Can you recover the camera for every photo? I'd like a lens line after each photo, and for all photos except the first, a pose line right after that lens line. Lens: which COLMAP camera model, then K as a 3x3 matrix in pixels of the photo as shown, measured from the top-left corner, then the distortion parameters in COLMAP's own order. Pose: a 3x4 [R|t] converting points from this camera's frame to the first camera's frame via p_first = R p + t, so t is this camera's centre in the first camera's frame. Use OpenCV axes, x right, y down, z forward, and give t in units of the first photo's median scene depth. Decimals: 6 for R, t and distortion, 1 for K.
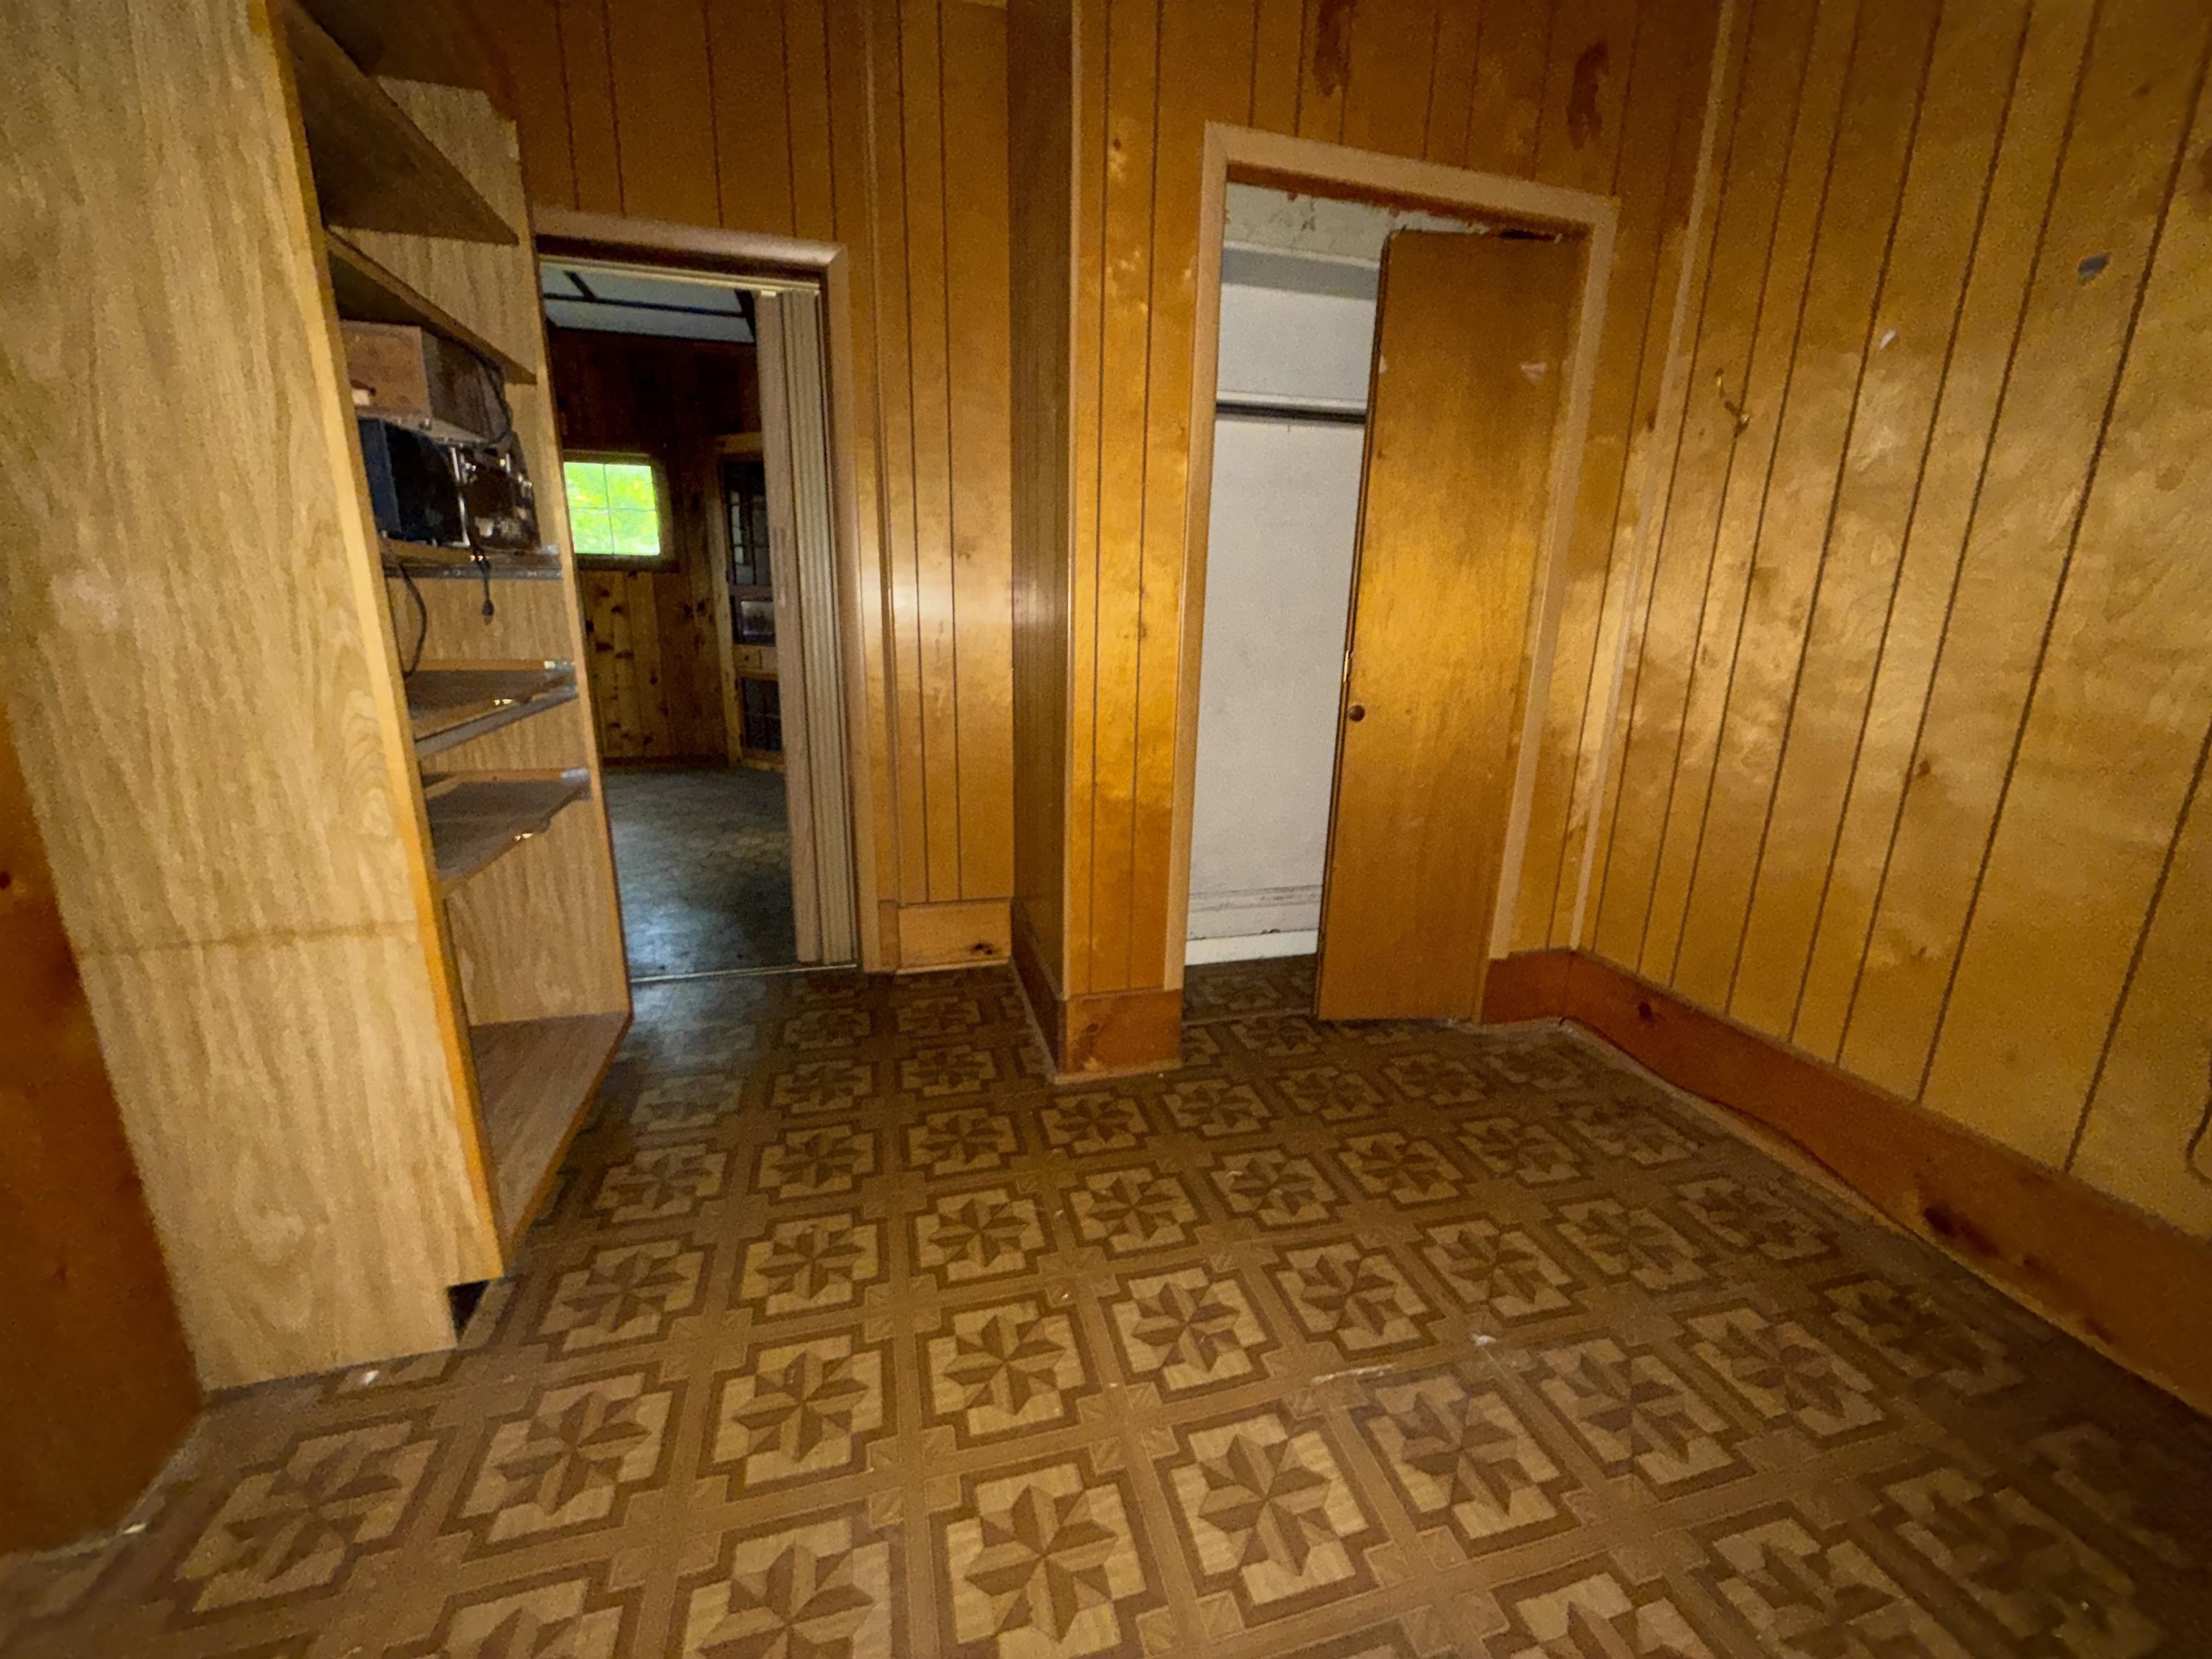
lens RADIAL K [[887.8, 0, 1104.5], [0, 887.8, 834.2], [0, 0, 1]] dist [0.002656, 0.000375]
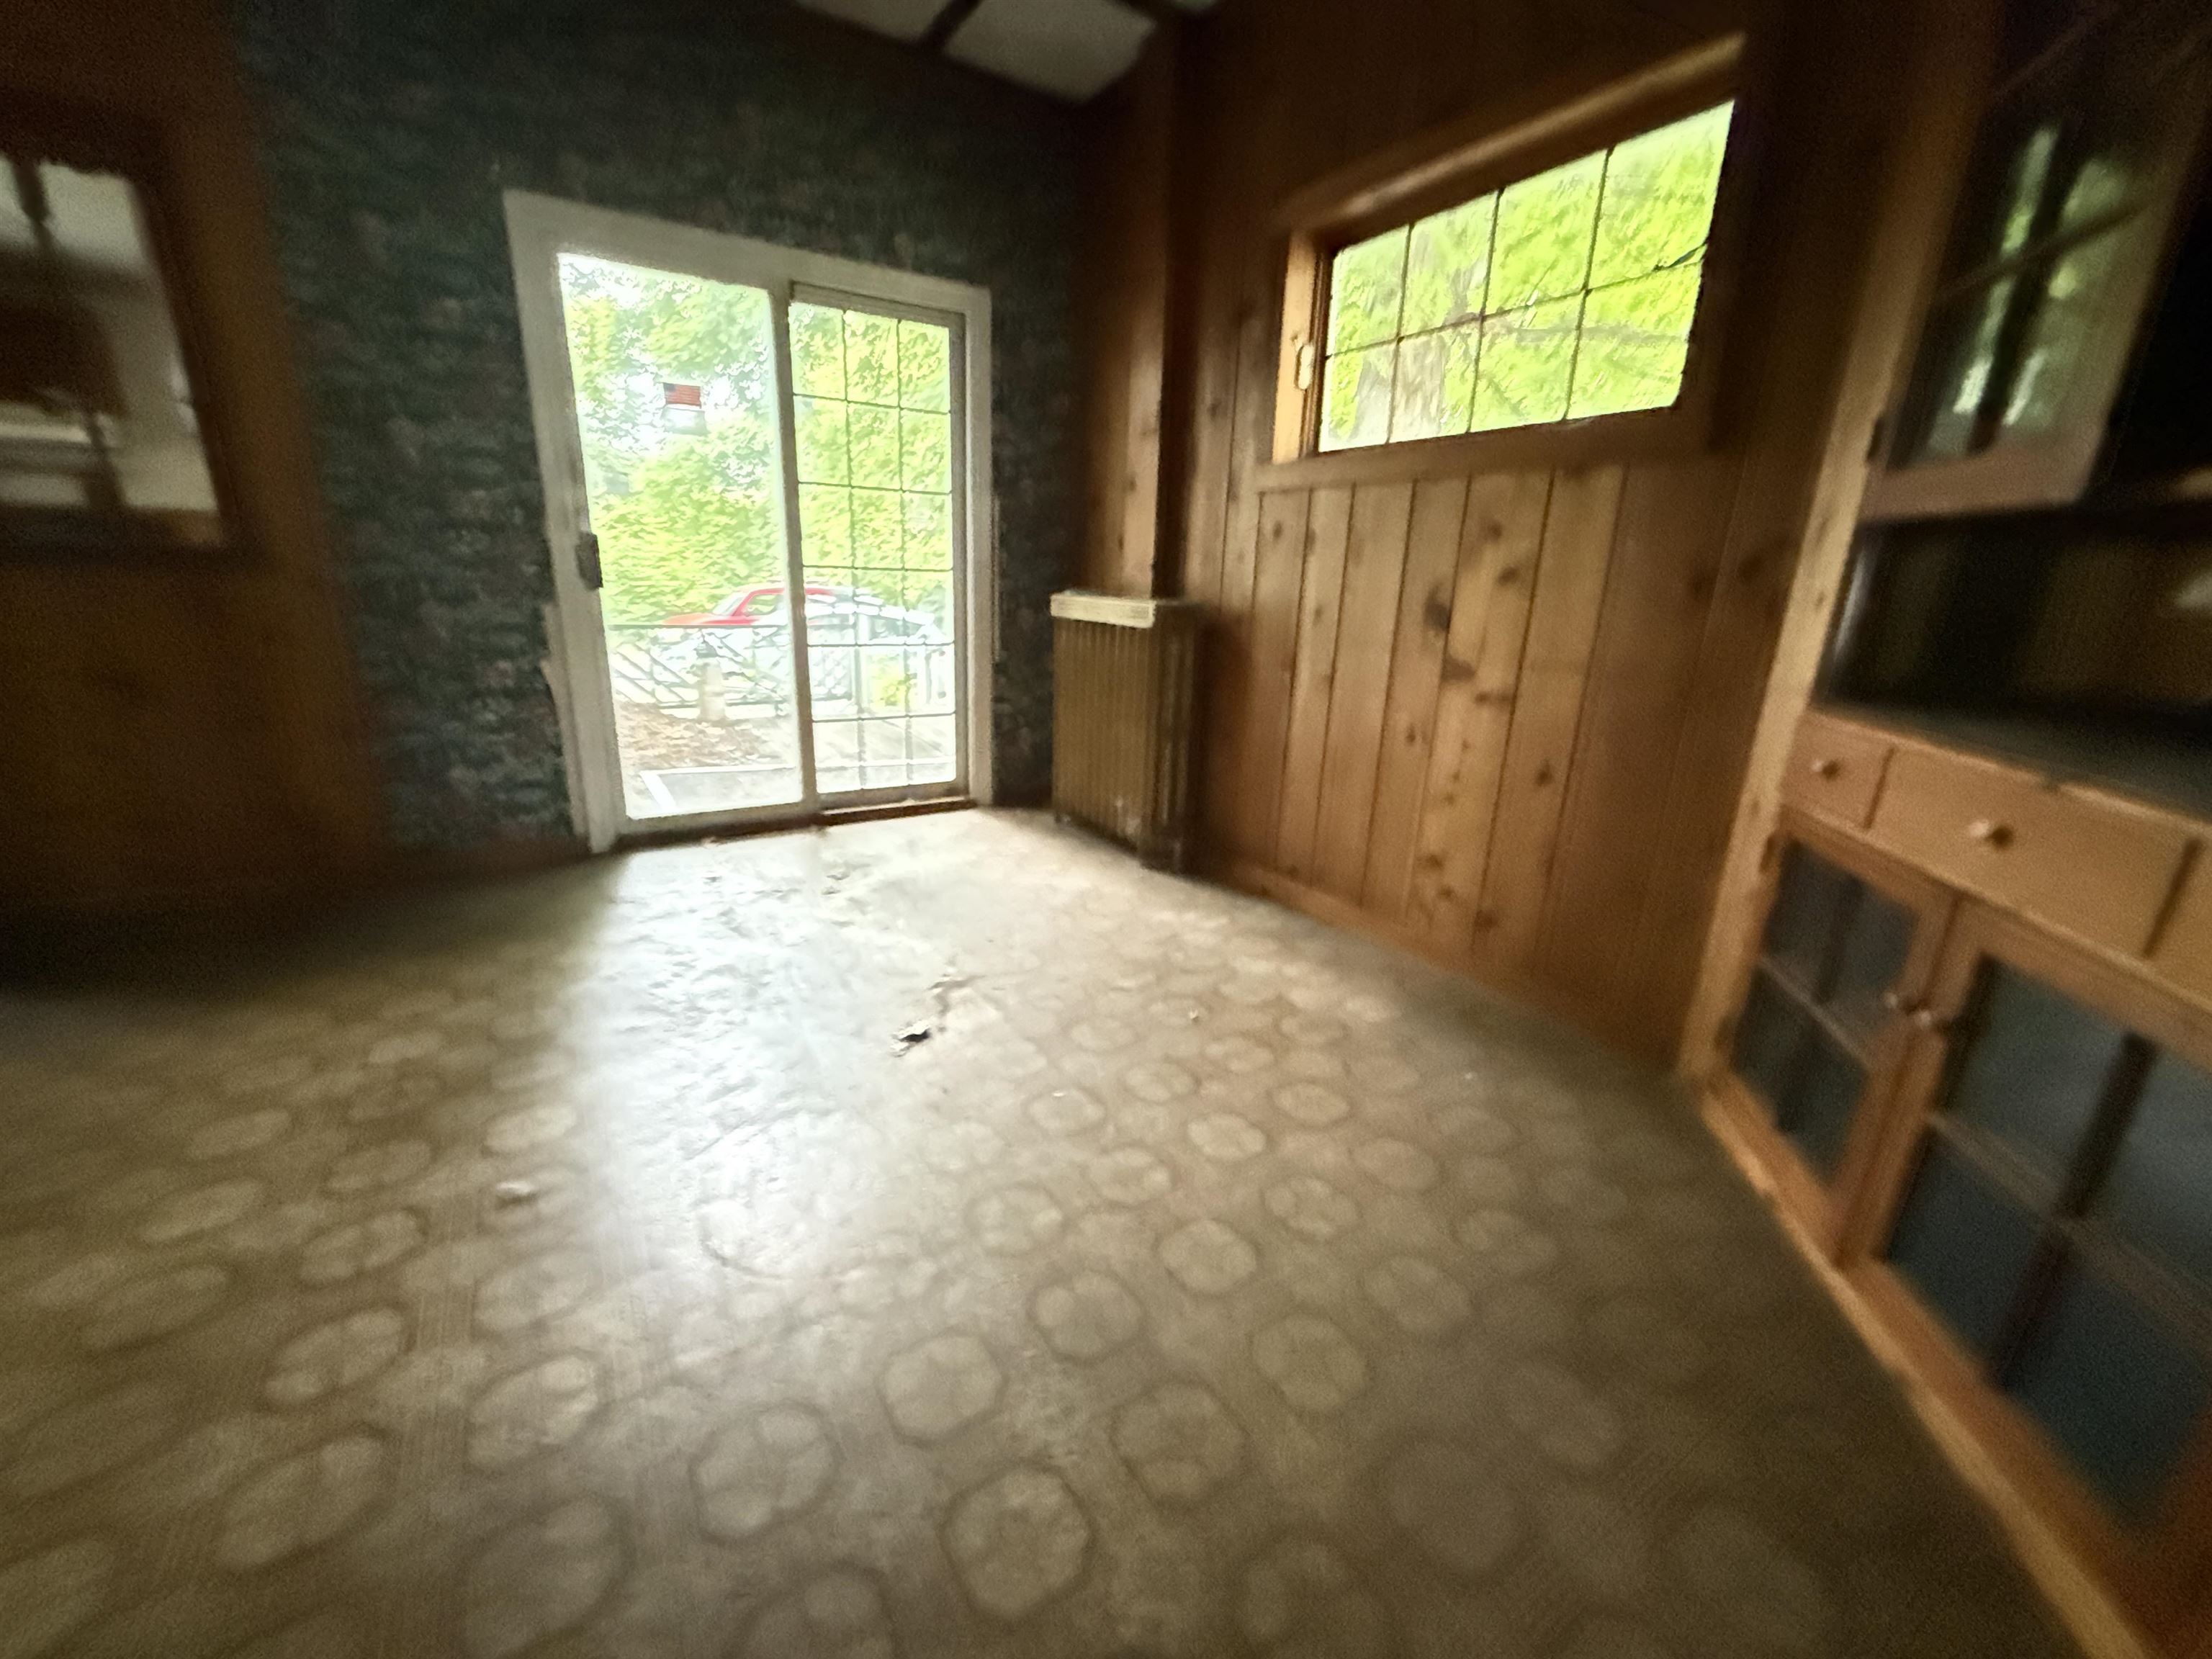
lens RADIAL K [[887.8, 0, 1093.1], [0, 887.8, 832.1], [0, 0, 1]] dist [0.002656, 0.000375]
pose [[0.271765, 0.268633, -0.924110, -0.223782], [-0.267522, 0.943491, 0.195594, -0.174270], [0.924433, 0.194064, 0.328273, 0.724567]]
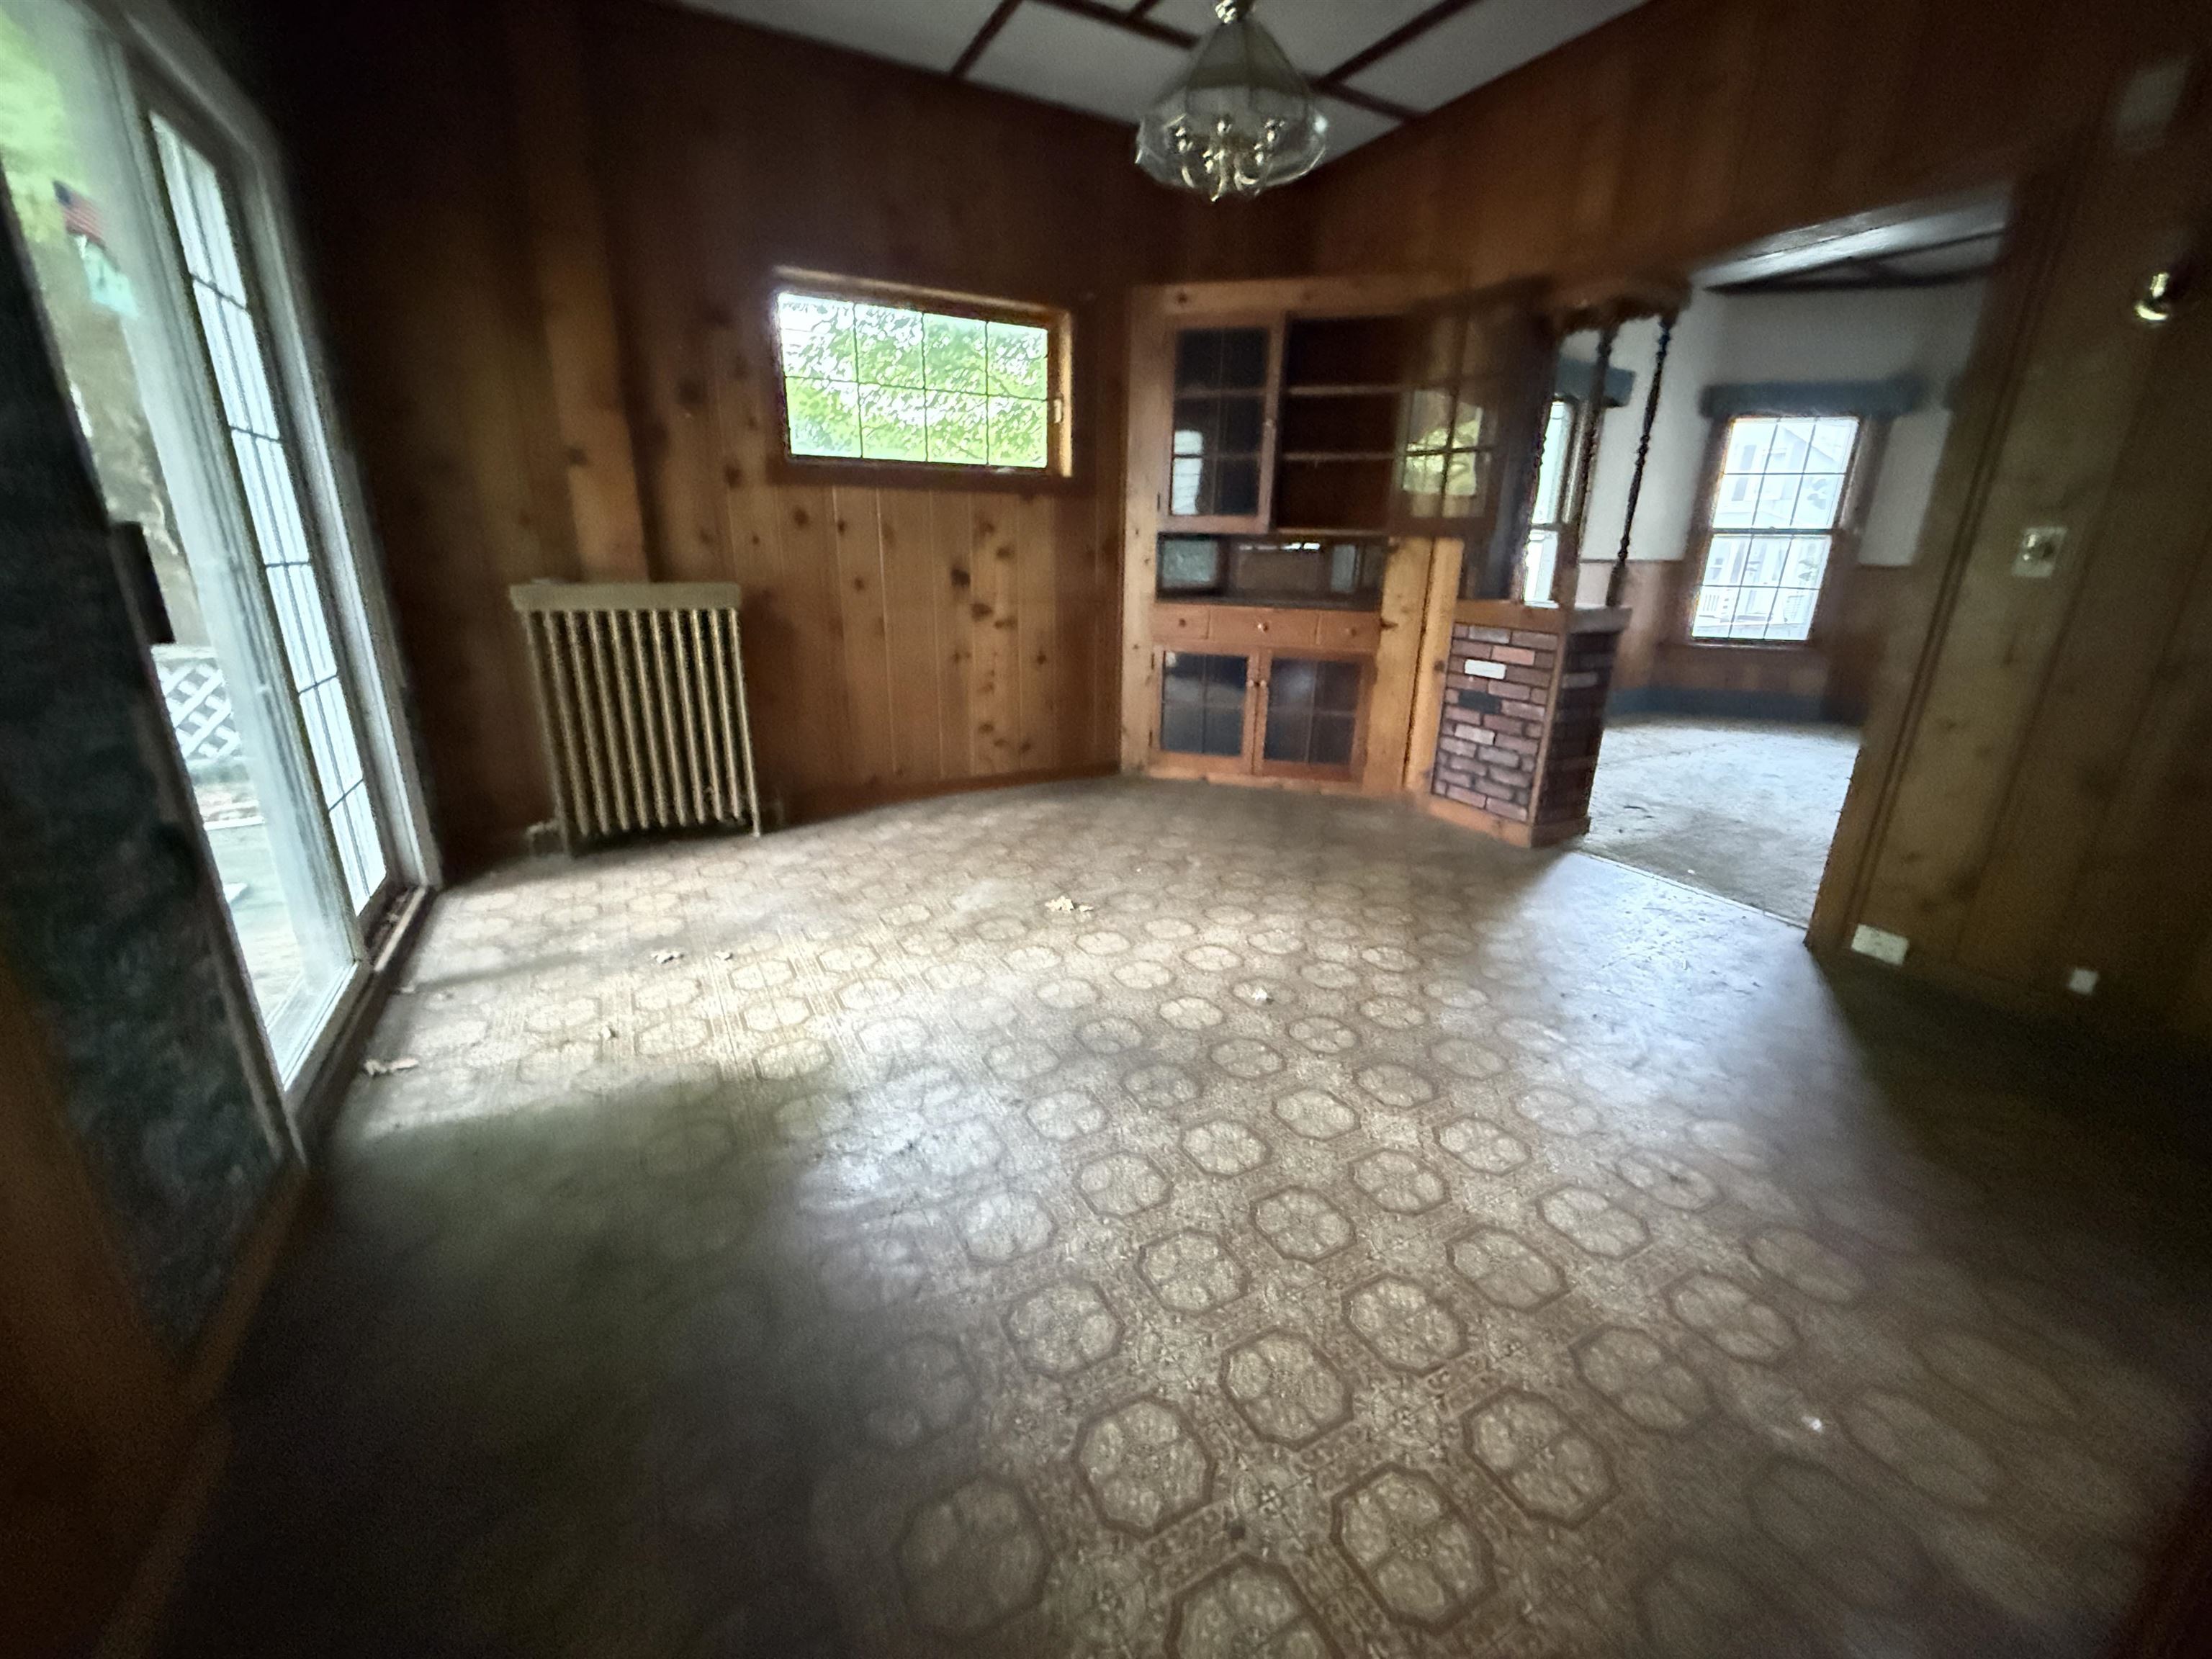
lens RADIAL K [[887.8, 0, 1106.8], [0, 887.8, 835.3], [0, 0, 1]] dist [0.002656, 0.000375]
pose [[0.973652, -0.068008, 0.217663, -0.617844], [0.054111, 0.996135, 0.069187, -0.083961], [-0.221527, -0.055586, 0.973569, 0.323995]]
